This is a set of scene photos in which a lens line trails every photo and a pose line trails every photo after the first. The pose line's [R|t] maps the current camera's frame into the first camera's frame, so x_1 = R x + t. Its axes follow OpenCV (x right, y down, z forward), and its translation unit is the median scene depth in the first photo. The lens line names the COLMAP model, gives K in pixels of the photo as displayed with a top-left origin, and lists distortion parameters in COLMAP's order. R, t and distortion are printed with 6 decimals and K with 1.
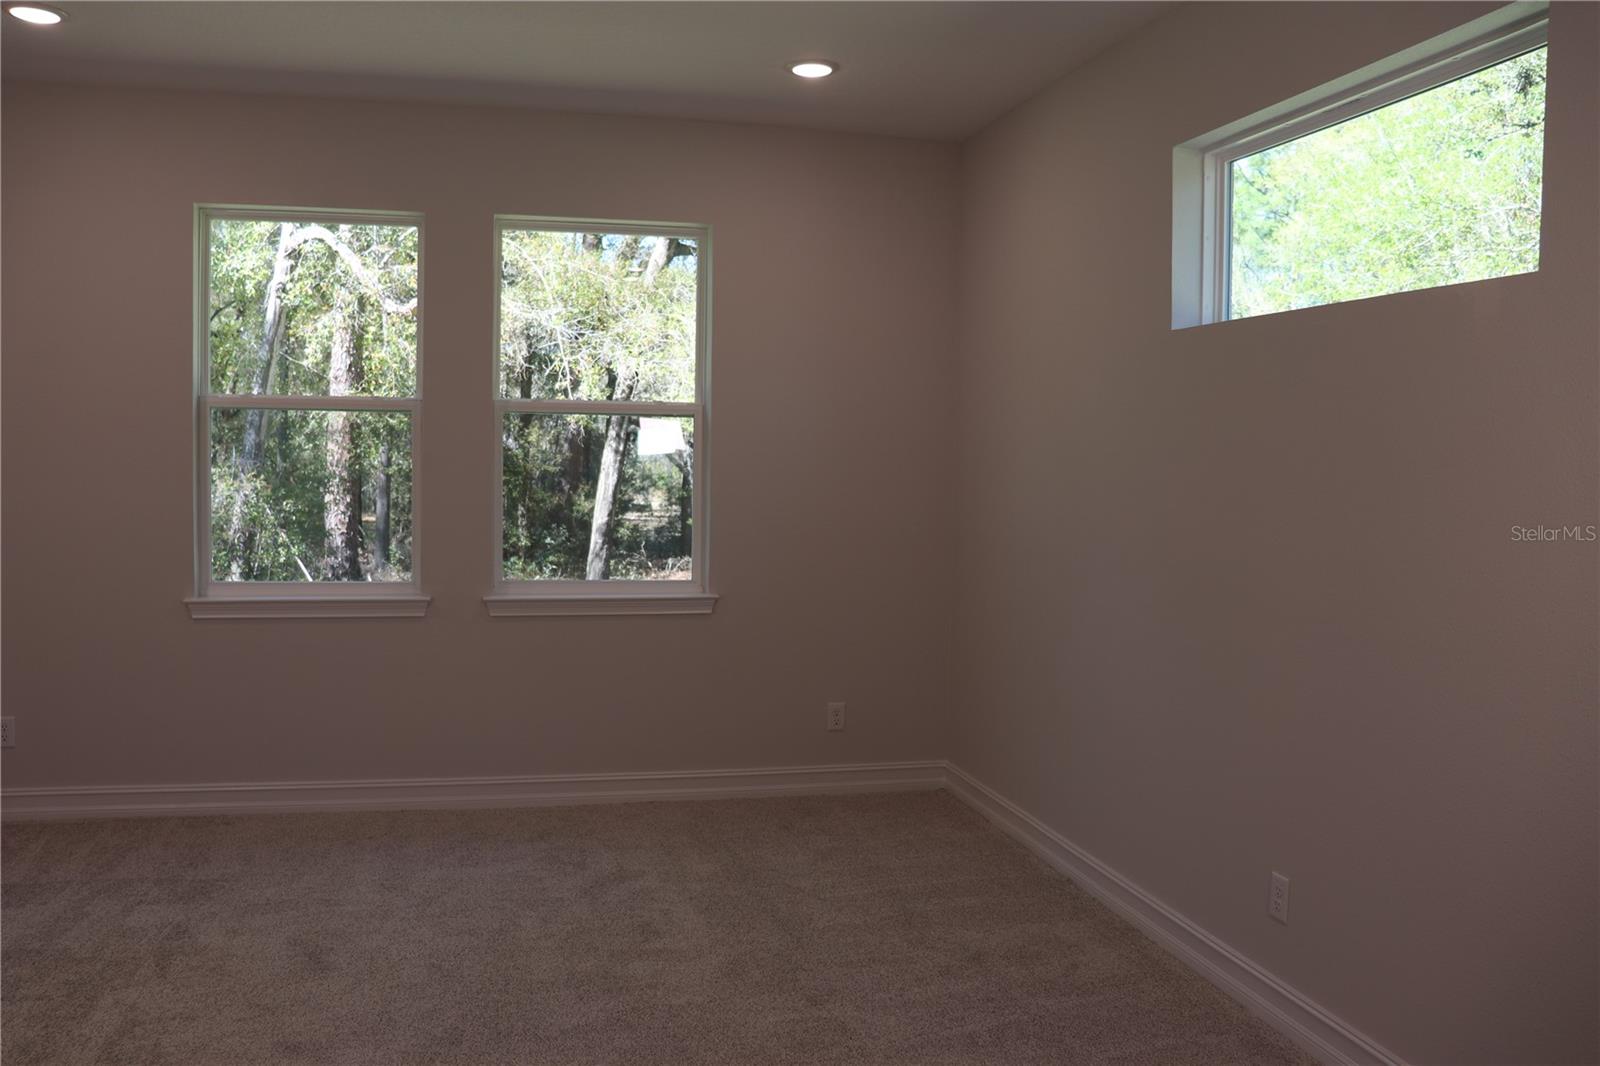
lens RADIAL K [[1401.4, 0, 800.0], [0, 1401.4, 533.0], [0, 0, 1]] dist [-0.148611, 0.163091]
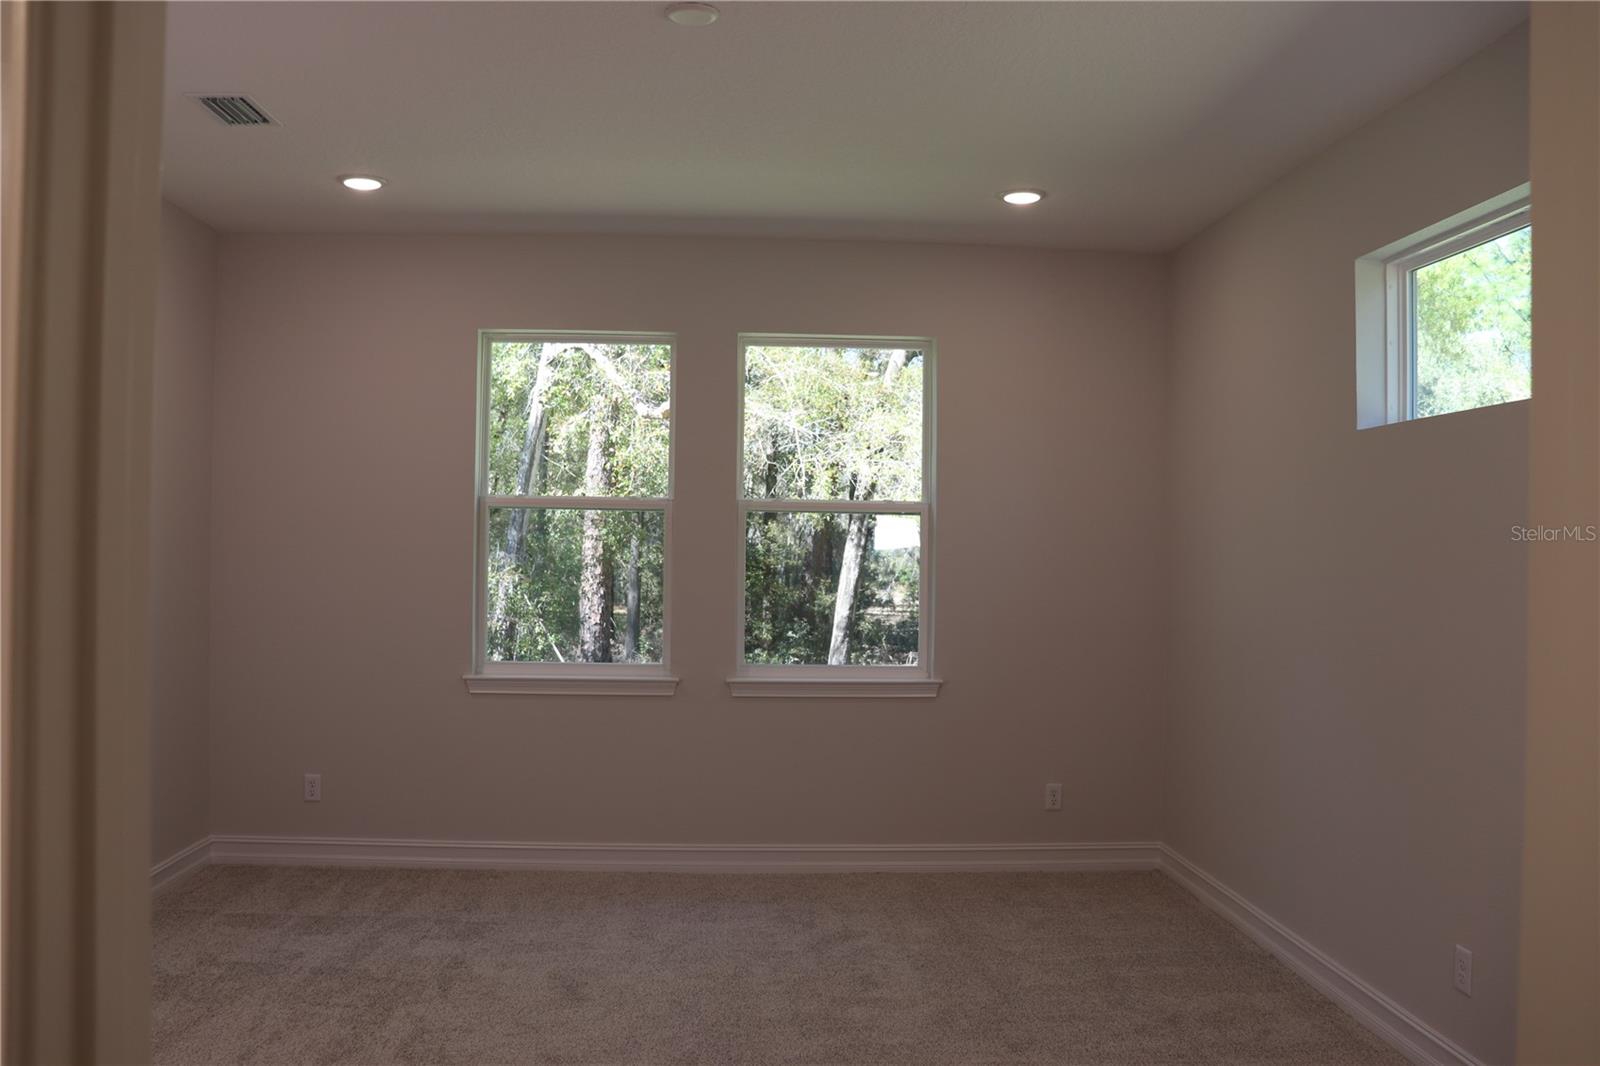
lens RADIAL K [[1386.6, 0, 800.0], [0, 1386.6, 533.0], [0, 0, 1]] dist [-0.007600, 0.000405]
pose [[0.985100, -0.004053, -0.171936, 0.024301], [-0.007678, 0.997689, -0.067508, 0.006660], [0.171813, 0.067822, 0.982792, -0.097389]]
